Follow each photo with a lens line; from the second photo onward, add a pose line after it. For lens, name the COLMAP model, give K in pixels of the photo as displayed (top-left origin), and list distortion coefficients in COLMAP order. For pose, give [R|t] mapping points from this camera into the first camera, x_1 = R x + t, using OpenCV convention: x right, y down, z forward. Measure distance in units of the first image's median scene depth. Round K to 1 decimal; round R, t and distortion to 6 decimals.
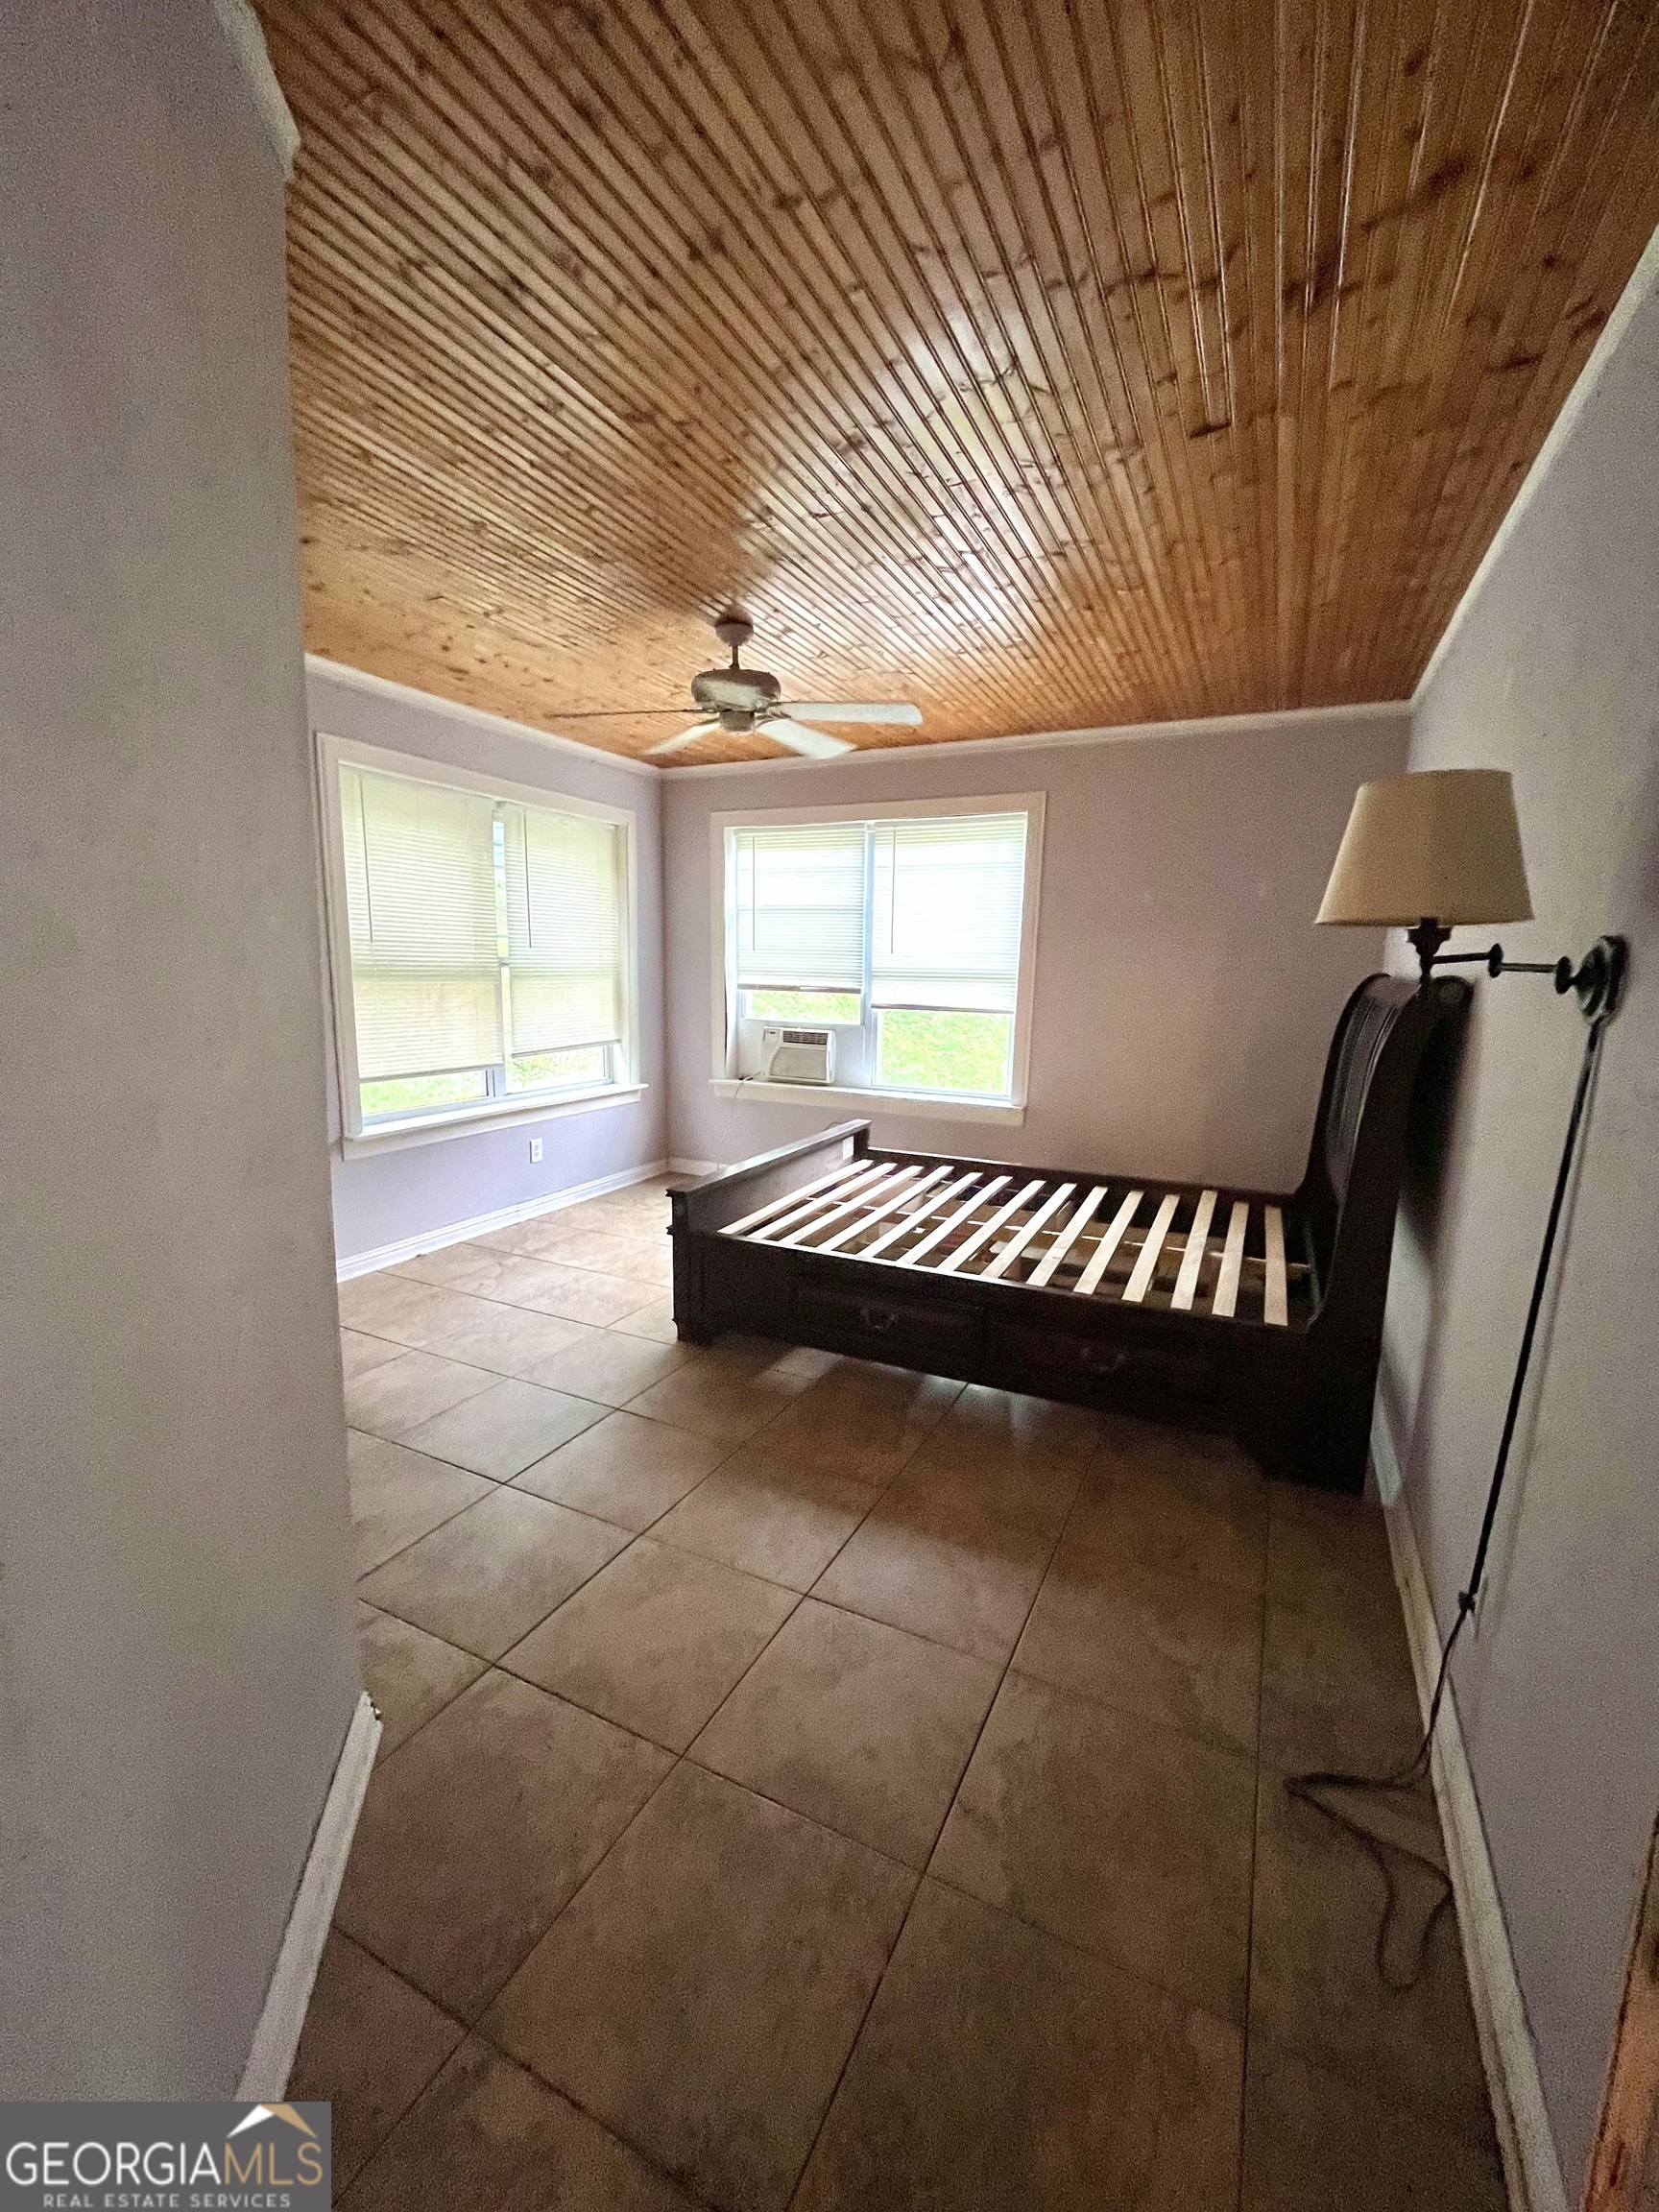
lens RADIAL K [[894.7, 0, 844.5], [0, 894.7, 1108.0], [0, 0, 1]] dist [-0.003312, -0.000046]
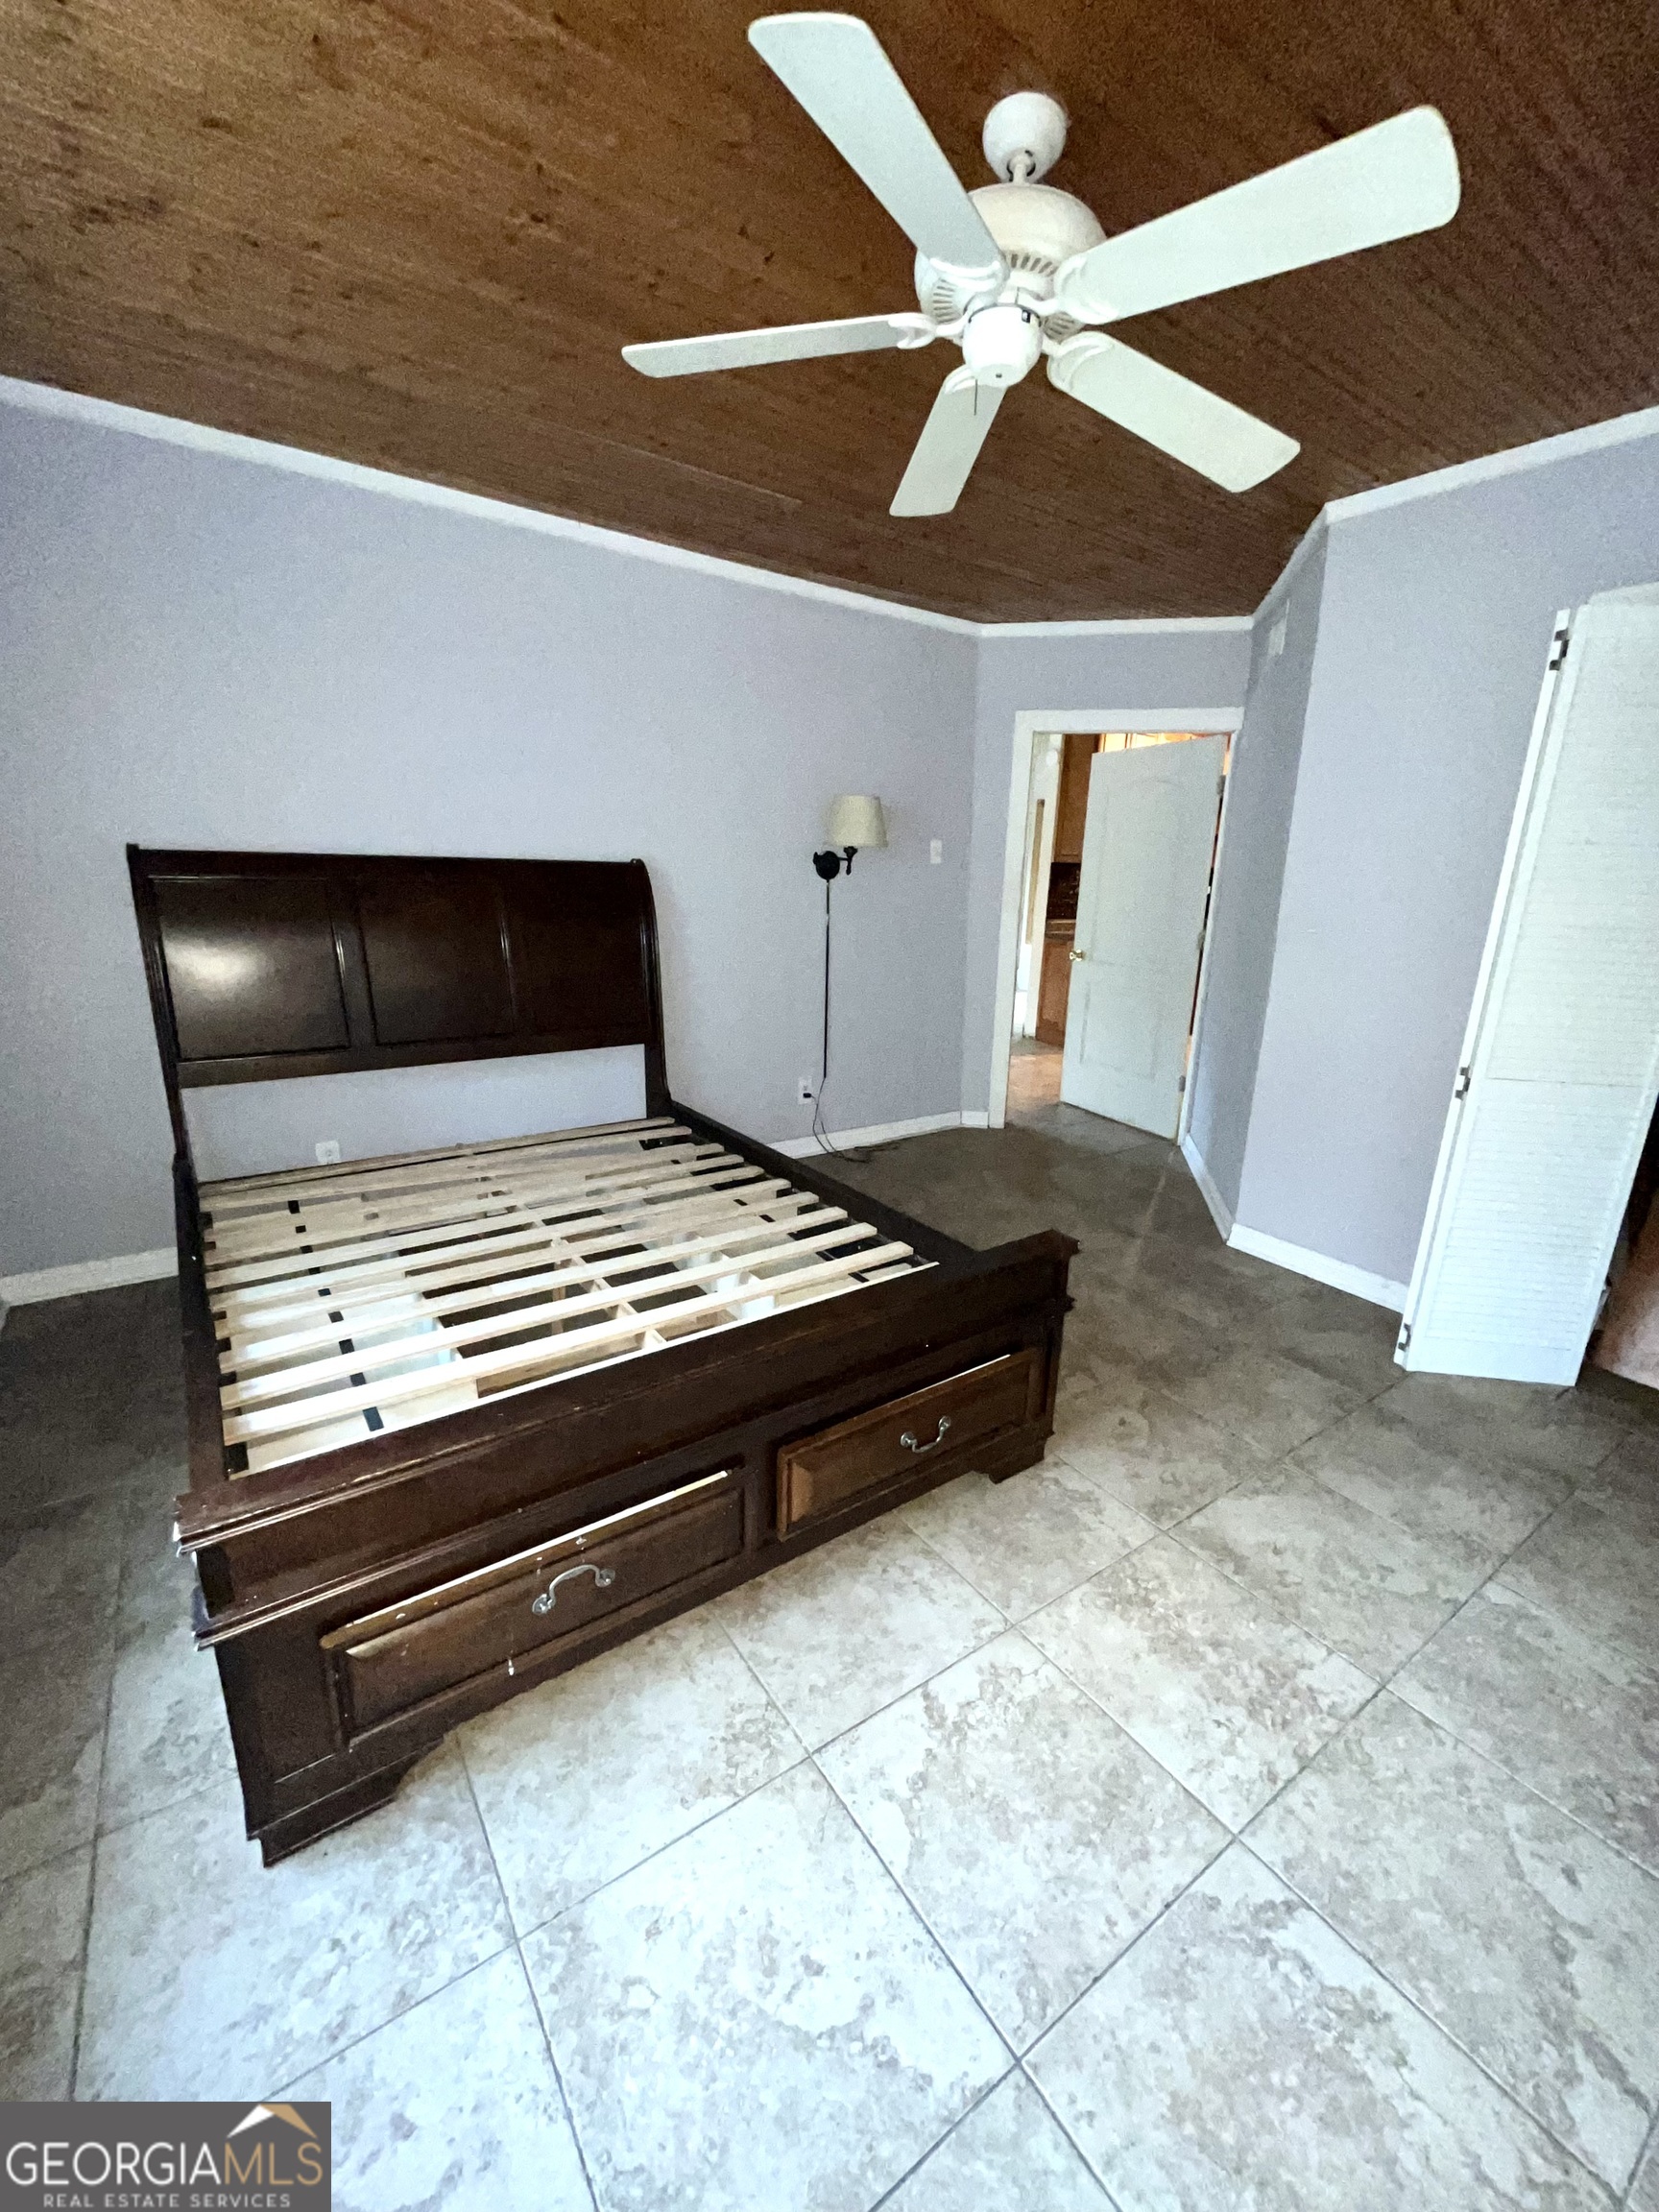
lens RADIAL K [[894.7, 0, 844.5], [0, 894.7, 1108.0], [0, 0, 1]] dist [-0.003312, -0.000046]
pose [[-0.874958, -0.169721, 0.453478, -0.268764], [0.030033, 0.915729, 0.400672, -0.207589], [-0.483266, 0.364190, -0.796128, 1.289945]]
